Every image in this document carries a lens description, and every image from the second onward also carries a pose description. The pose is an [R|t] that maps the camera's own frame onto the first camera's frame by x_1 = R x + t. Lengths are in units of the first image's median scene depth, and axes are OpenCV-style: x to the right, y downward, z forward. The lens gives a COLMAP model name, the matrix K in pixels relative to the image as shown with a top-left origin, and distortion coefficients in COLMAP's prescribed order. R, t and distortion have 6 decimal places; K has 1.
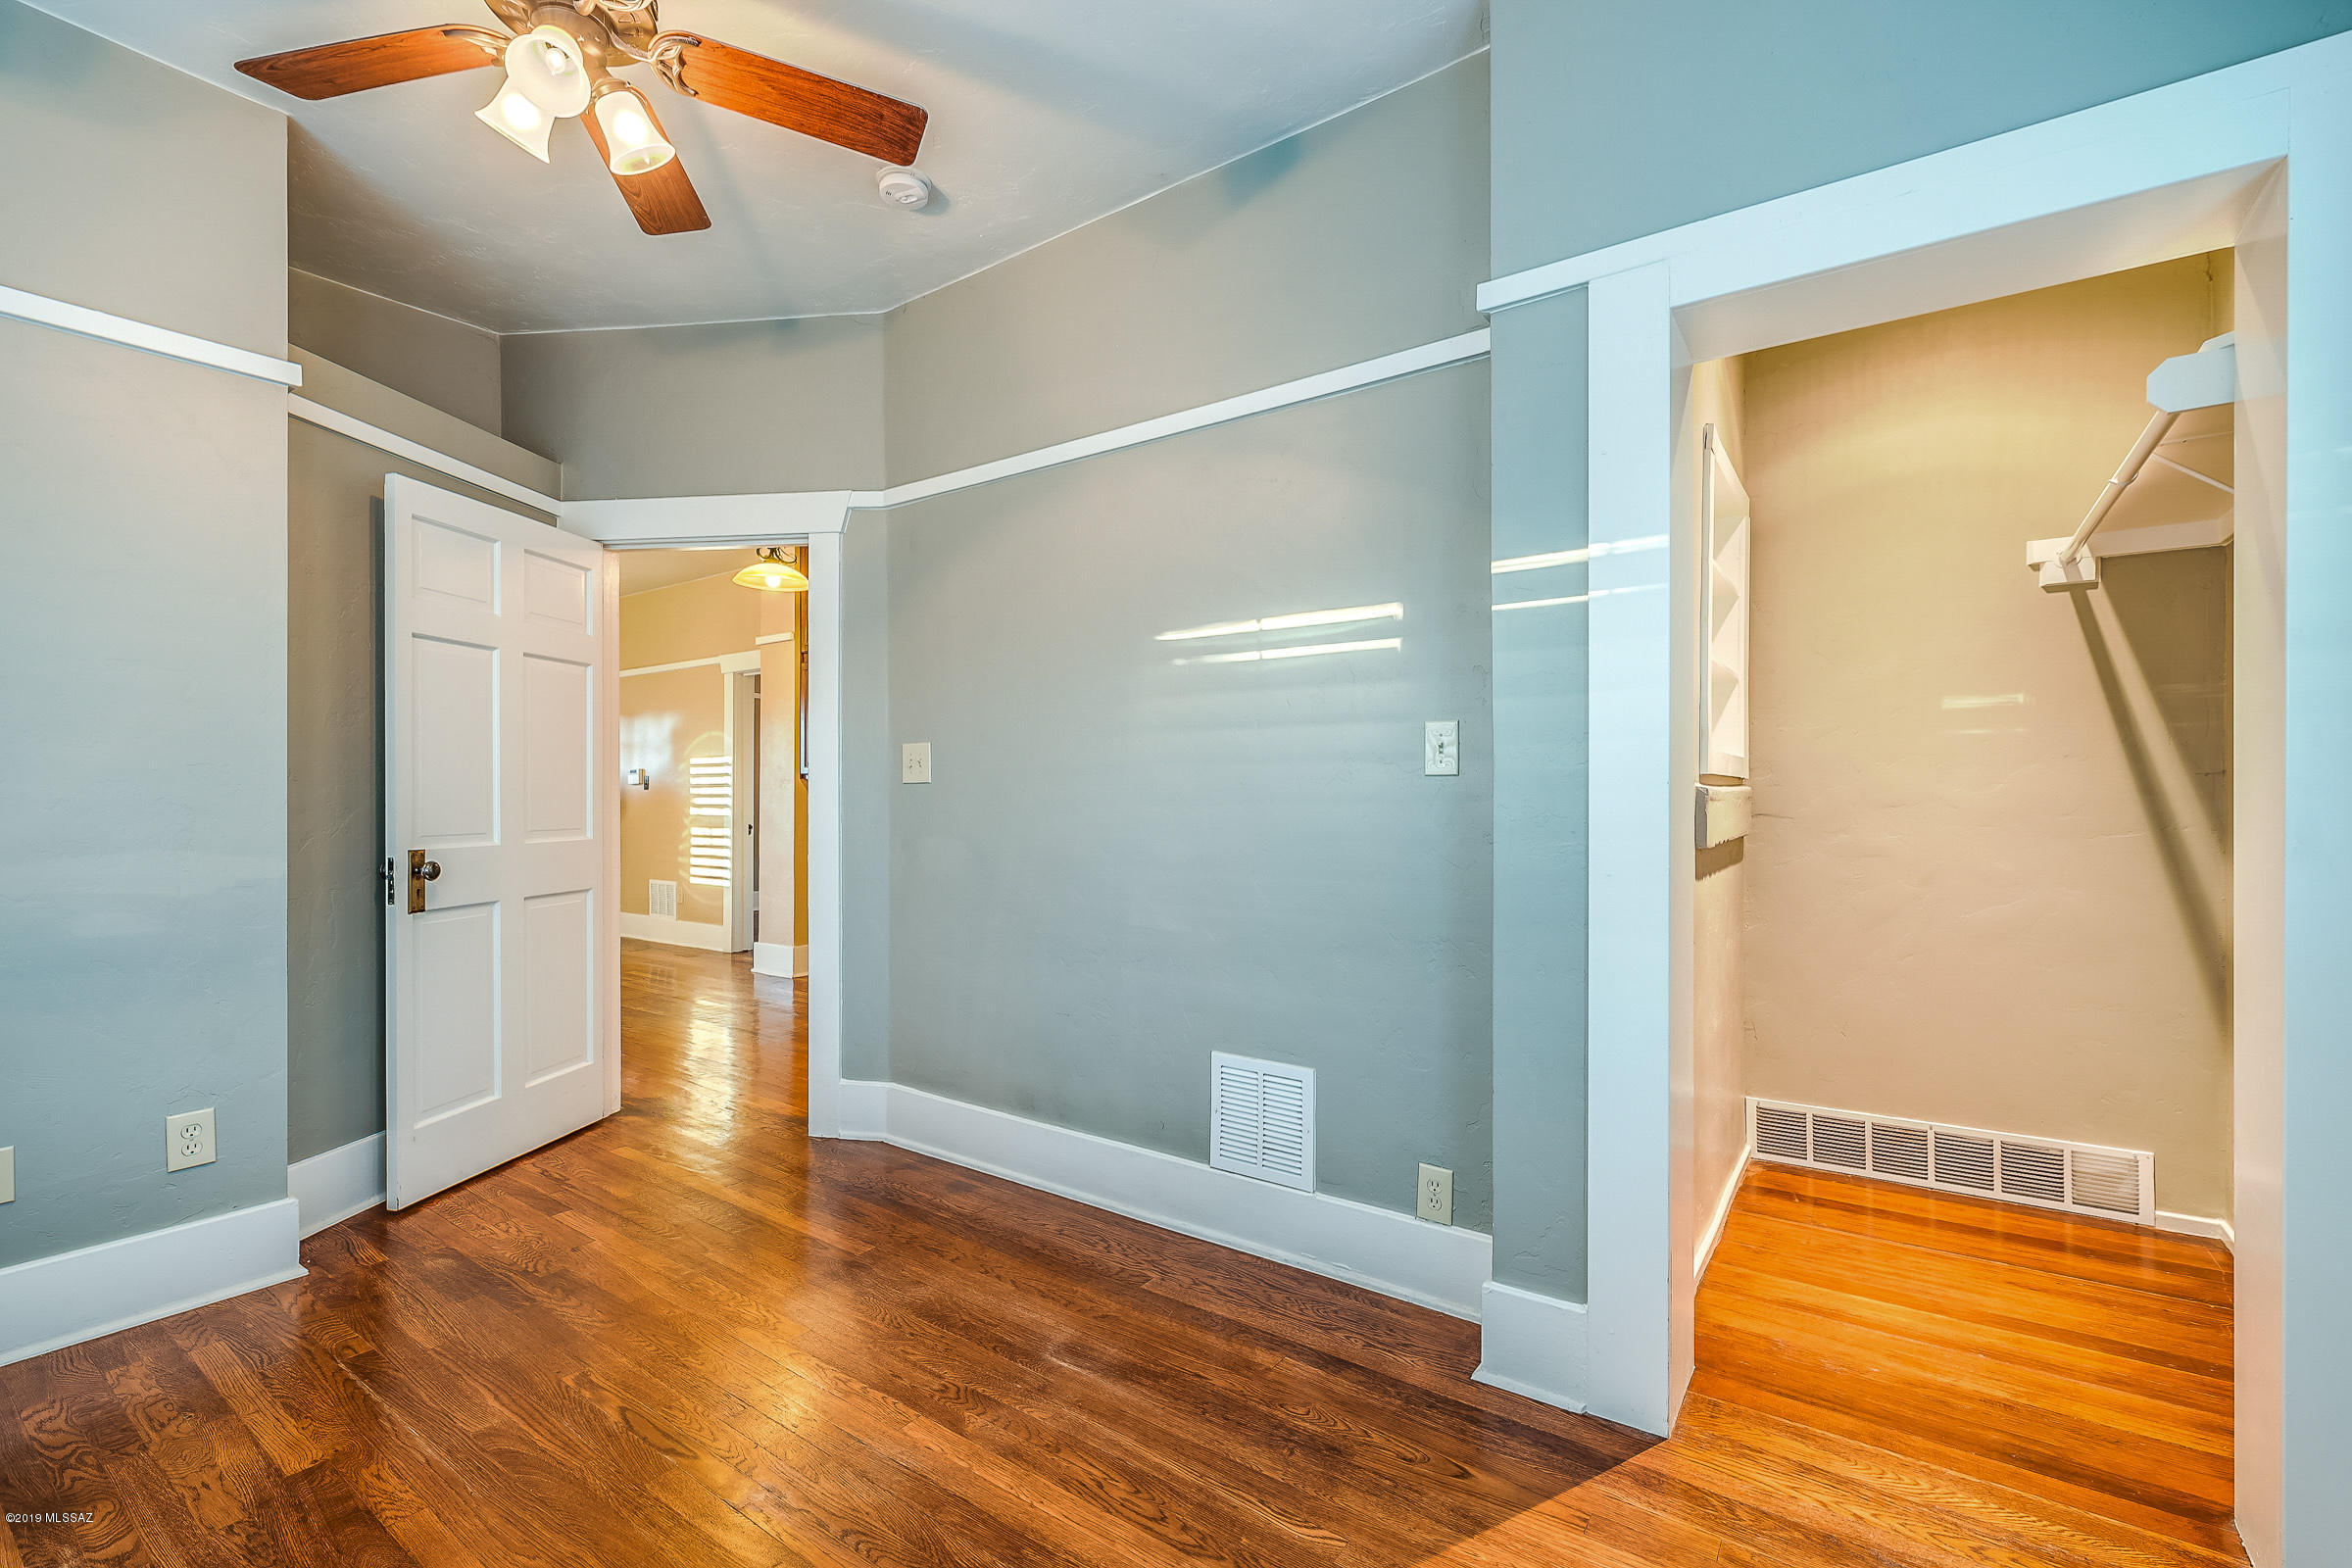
lens RADIAL K [[1065.2, 0, 1176.0], [0, 1065.2, 784.0], [0, 0, 1]] dist [0.004470, -0.000939]
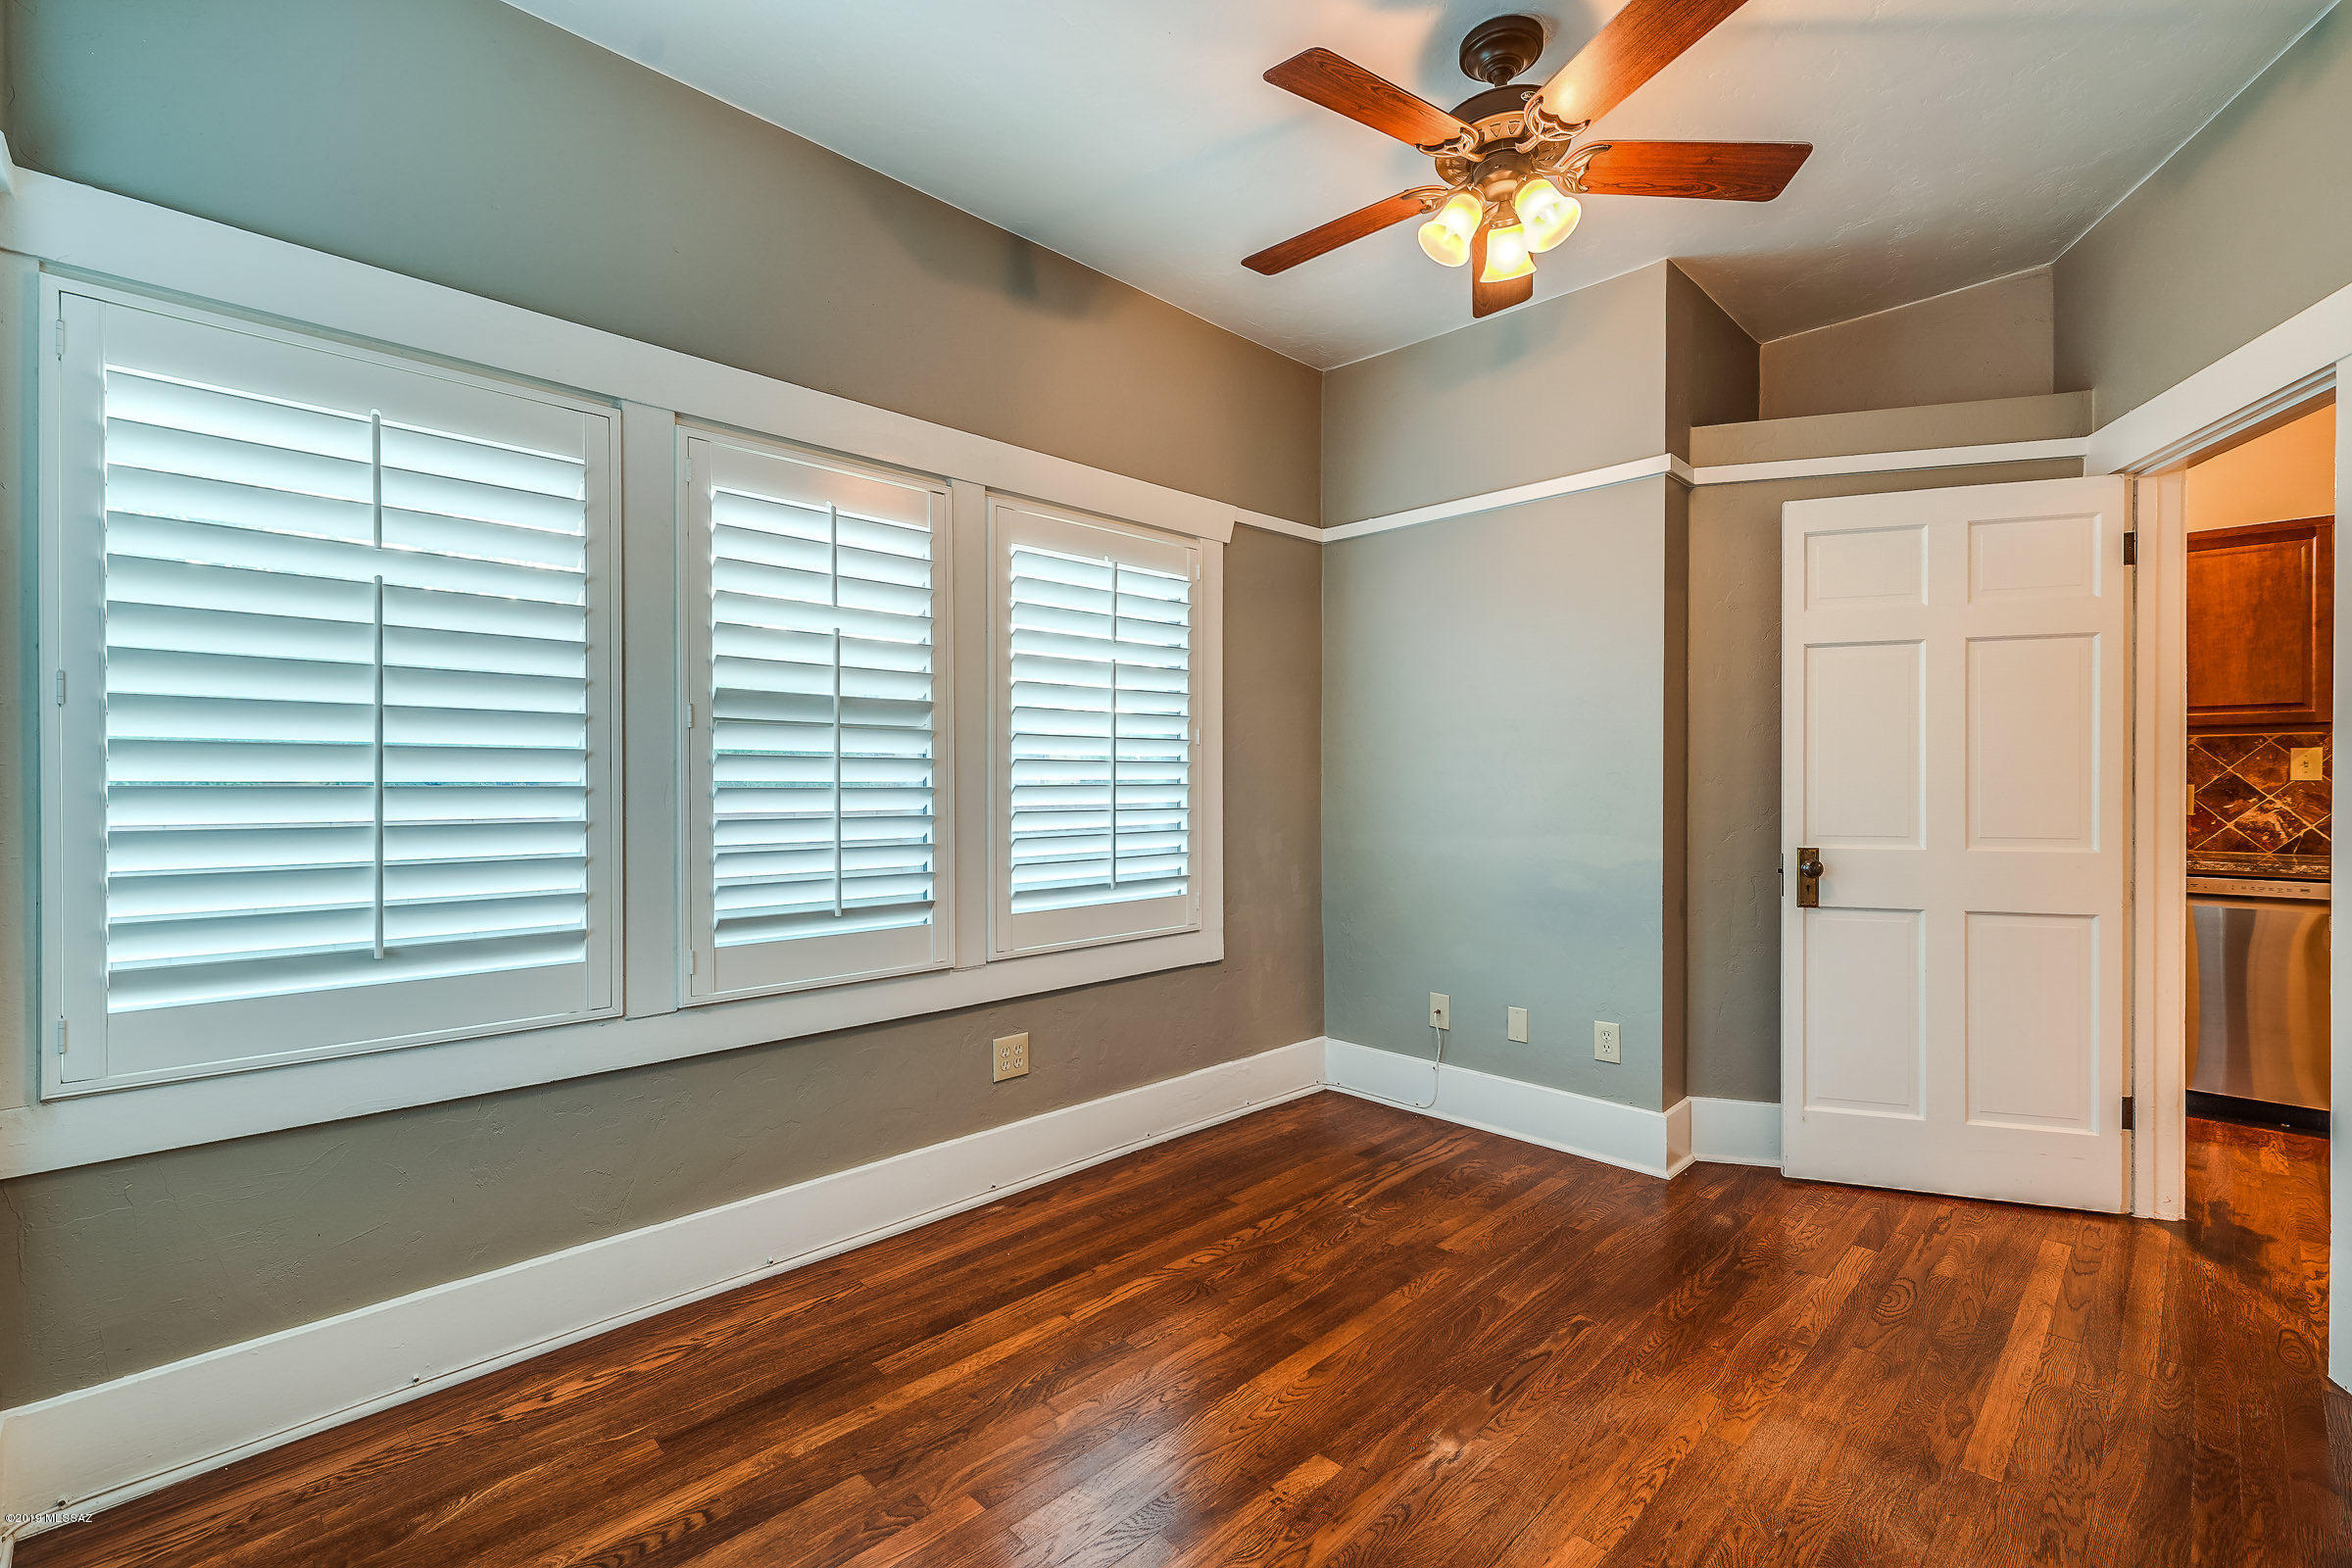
lens RADIAL K [[971.5, 0, 1066.9], [0, 971.5, 782.5], [0, 0, 1]] dist [-0.000600, -0.000387]
pose [[-0.218266, 0.004537, -0.975879, 0.438870], [0.007705, 0.999966, 0.002925, -0.013223], [0.975859, -0.006881, -0.218294, 0.557687]]
